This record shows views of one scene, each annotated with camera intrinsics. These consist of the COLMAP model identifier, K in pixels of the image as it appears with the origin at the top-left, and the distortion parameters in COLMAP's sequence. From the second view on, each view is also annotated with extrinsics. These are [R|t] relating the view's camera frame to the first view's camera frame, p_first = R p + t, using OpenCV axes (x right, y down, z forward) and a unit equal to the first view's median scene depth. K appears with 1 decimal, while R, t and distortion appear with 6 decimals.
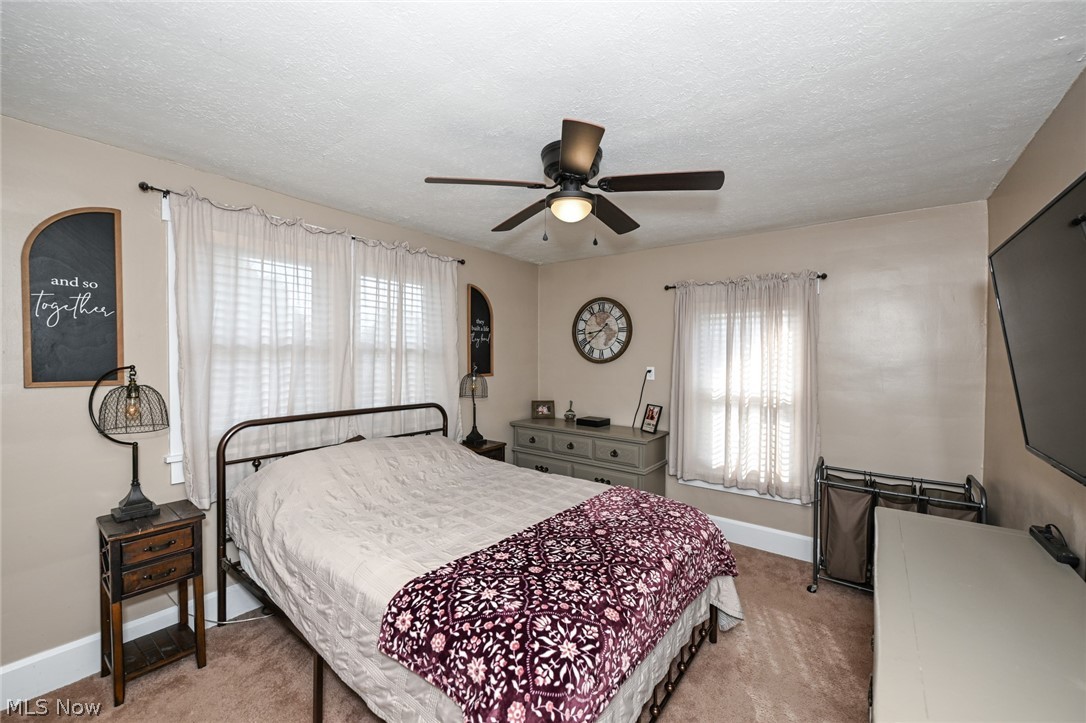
lens RADIAL K [[435.2, 0, 538.3], [0, 435.2, 362.1], [0, 0, 1]] dist [0.002936, -0.000065]
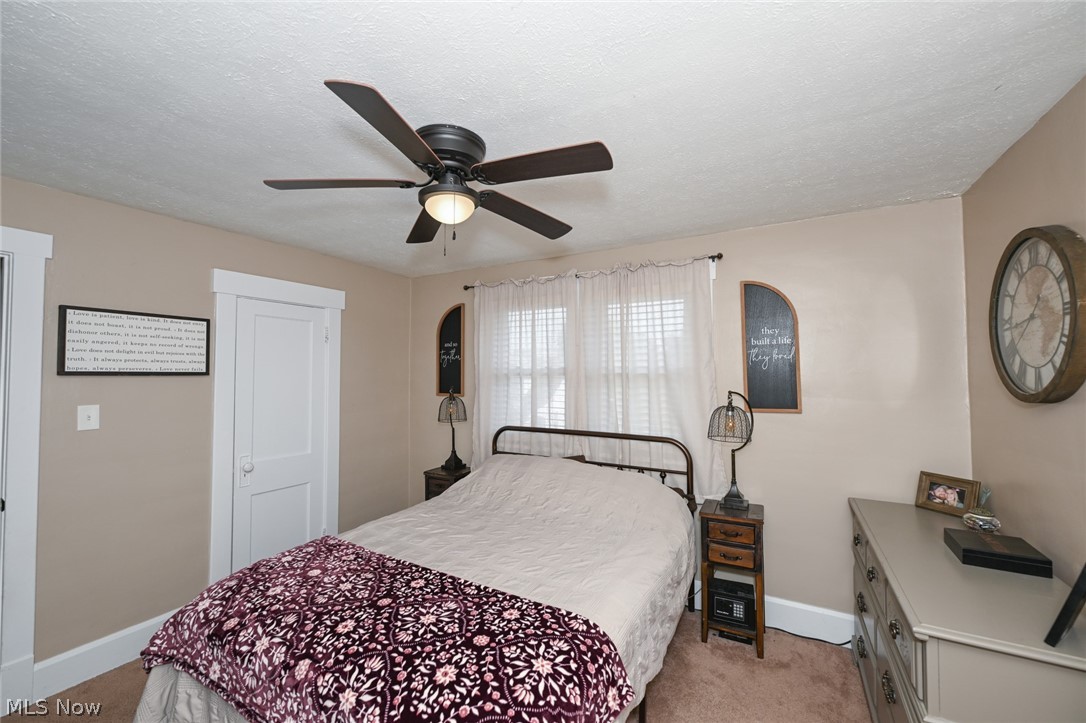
lens RADIAL K [[435.2, 0, 549.8], [0, 435.2, 358.5], [0, 0, 1]] dist [0.002936, -0.000065]
pose [[0.155912, -0.049124, -0.986549, 0.711412], [-0.018269, 0.998448, -0.052604, -0.012754], [0.987602, 0.026225, 0.154773, 0.827684]]
